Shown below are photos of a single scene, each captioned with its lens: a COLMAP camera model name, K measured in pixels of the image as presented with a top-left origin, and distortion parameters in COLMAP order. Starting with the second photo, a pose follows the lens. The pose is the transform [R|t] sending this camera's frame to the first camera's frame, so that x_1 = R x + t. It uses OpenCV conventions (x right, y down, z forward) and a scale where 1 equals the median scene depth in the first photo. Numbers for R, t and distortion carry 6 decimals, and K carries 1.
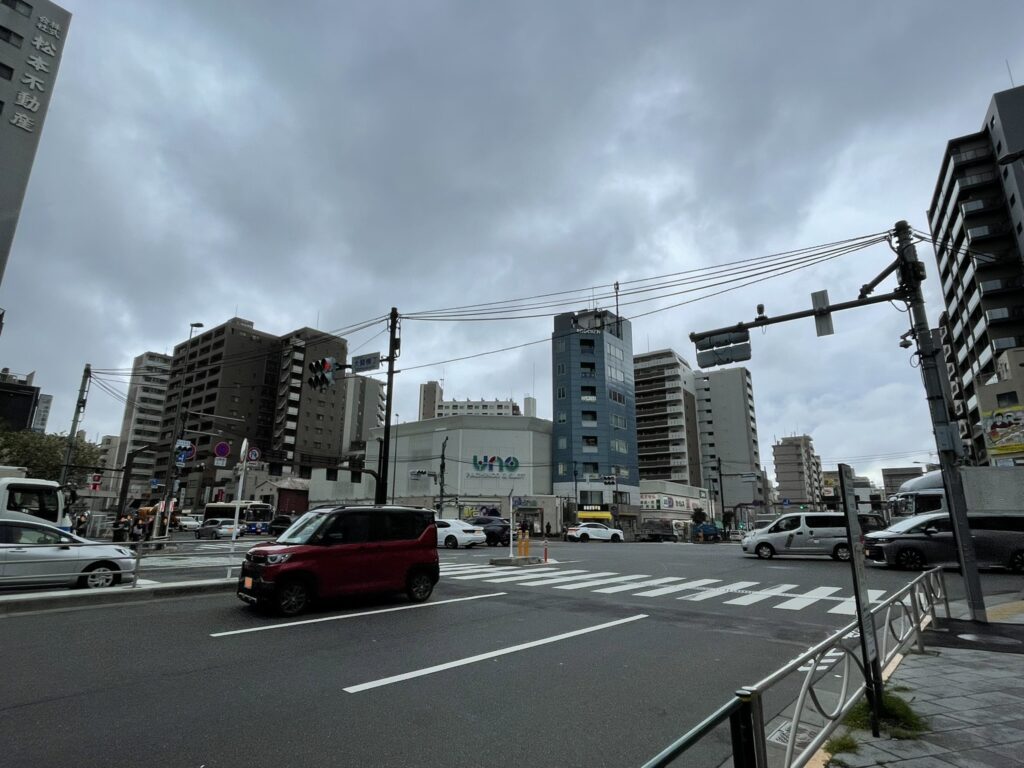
lens RADIAL K [[546.9, 0, 509.7], [0, 546.9, 379.4], [0, 0, 1]] dist [0.008020, 0.000266]
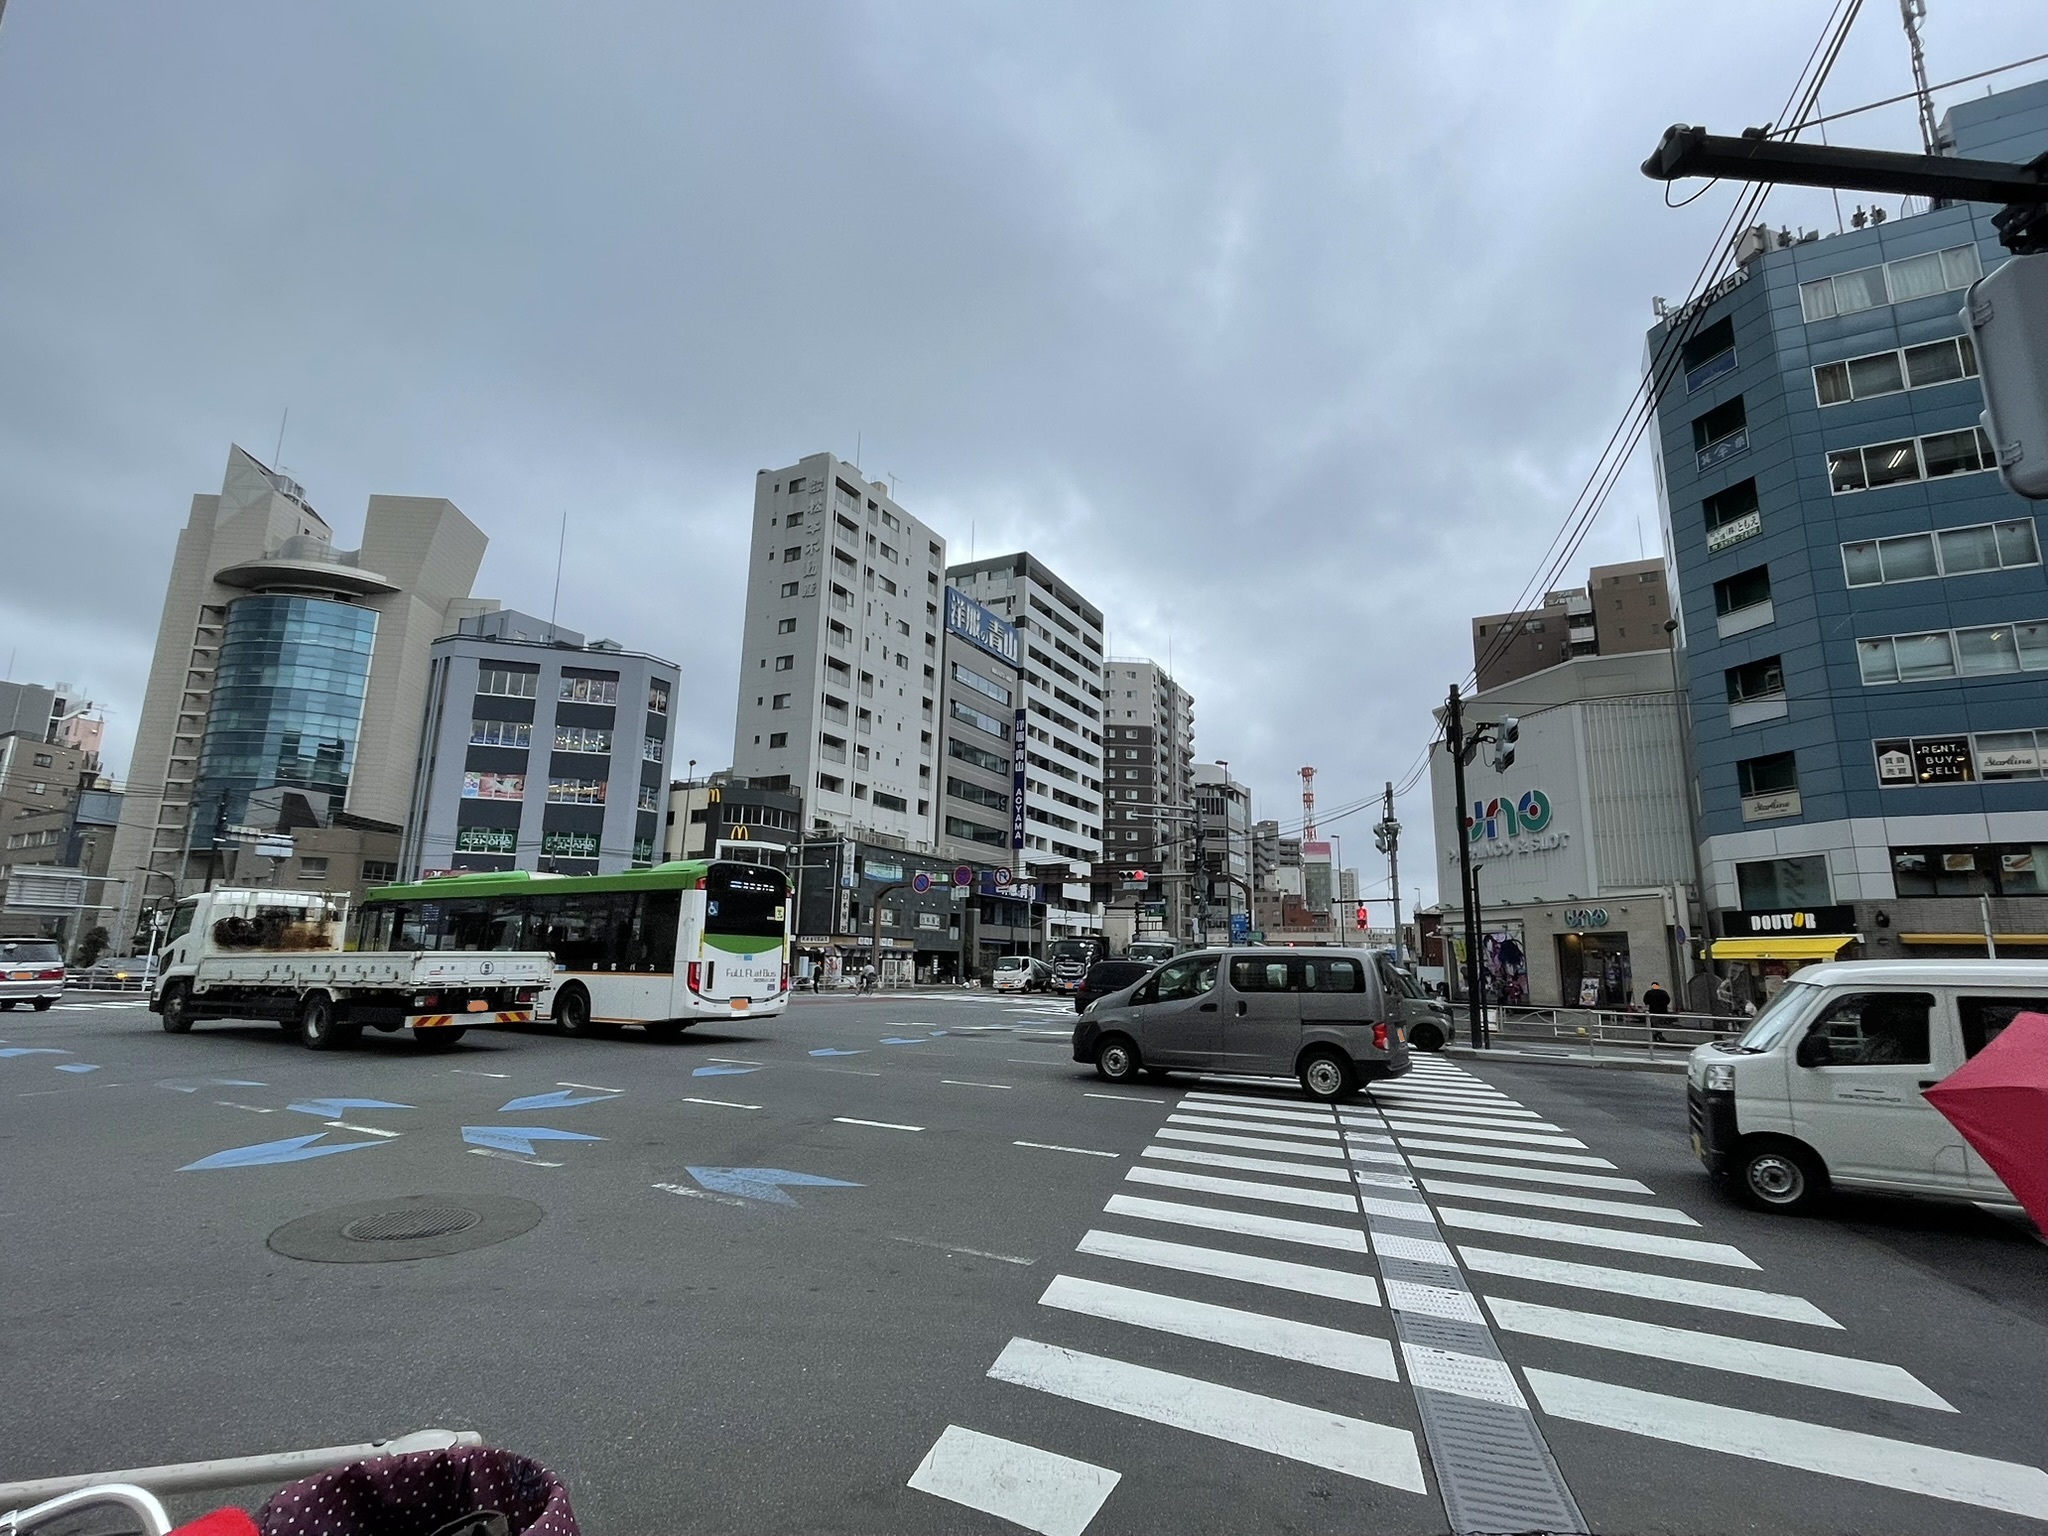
lens RADIAL K [[983.4, 0, 1021.9], [0, 983.4, 761.1], [0, 0, 1]] dist [-0.000102, -0.000933]
pose [[0.183659, -0.208926, -0.960531, 0.533563], [0.238227, 0.957482, -0.162713, 0.141821], [0.953686, -0.198941, 0.225622, 0.526620]]
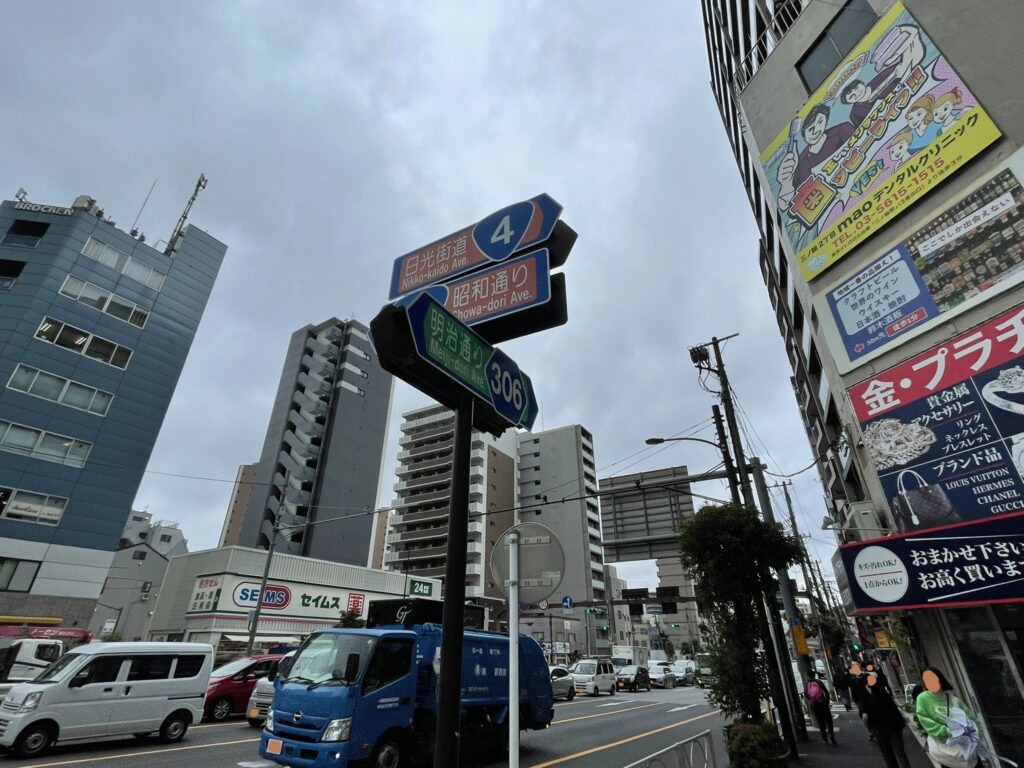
lens RADIAL K [[491.7, 0, 513.7], [0, 491.7, 385.9], [0, 0, 1]] dist [-0.000102, -0.000933]
pose [[0.997216, 0.025357, 0.070125, 0.548867], [-0.008615, 0.973288, -0.229426, 0.164760], [-0.074069, 0.228183, 0.970797, 0.610661]]
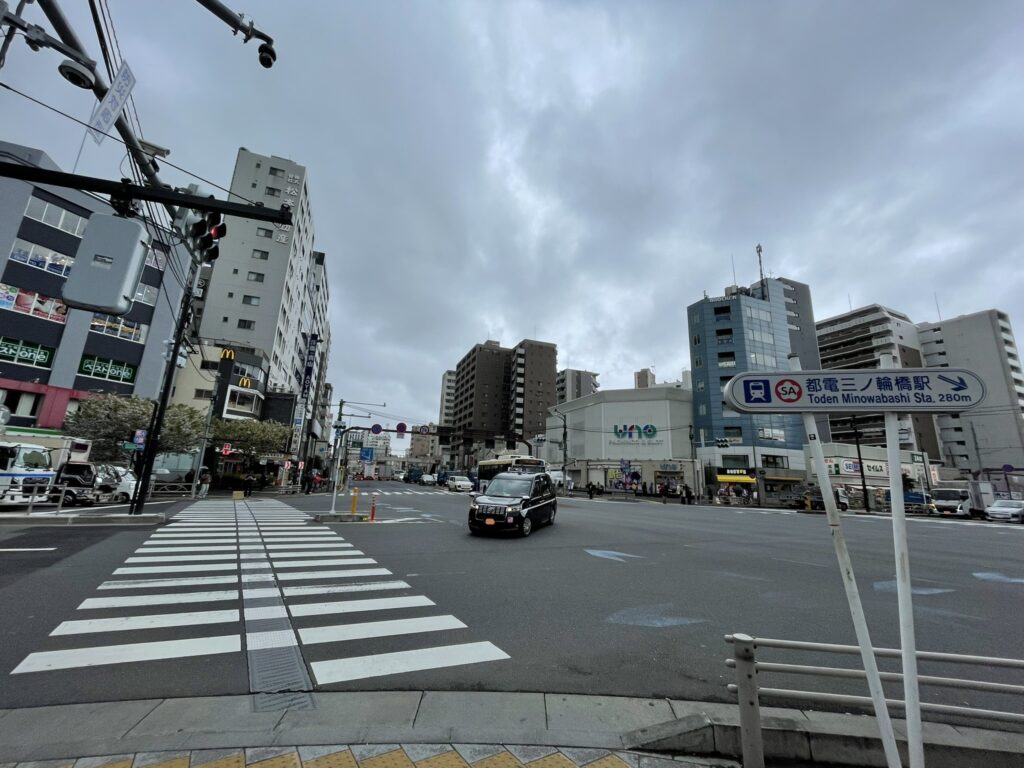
lens RADIAL K [[411.8, 0, 511.6], [0, 411.8, 380.7], [0, 0, 1]] dist [0.000319, -0.000832]
pose [[0.859333, -0.099646, -0.501614, 0.182944], [0.106473, 0.994201, -0.015096, 0.034646], [0.500210, -0.040435, 0.864960, 0.140571]]
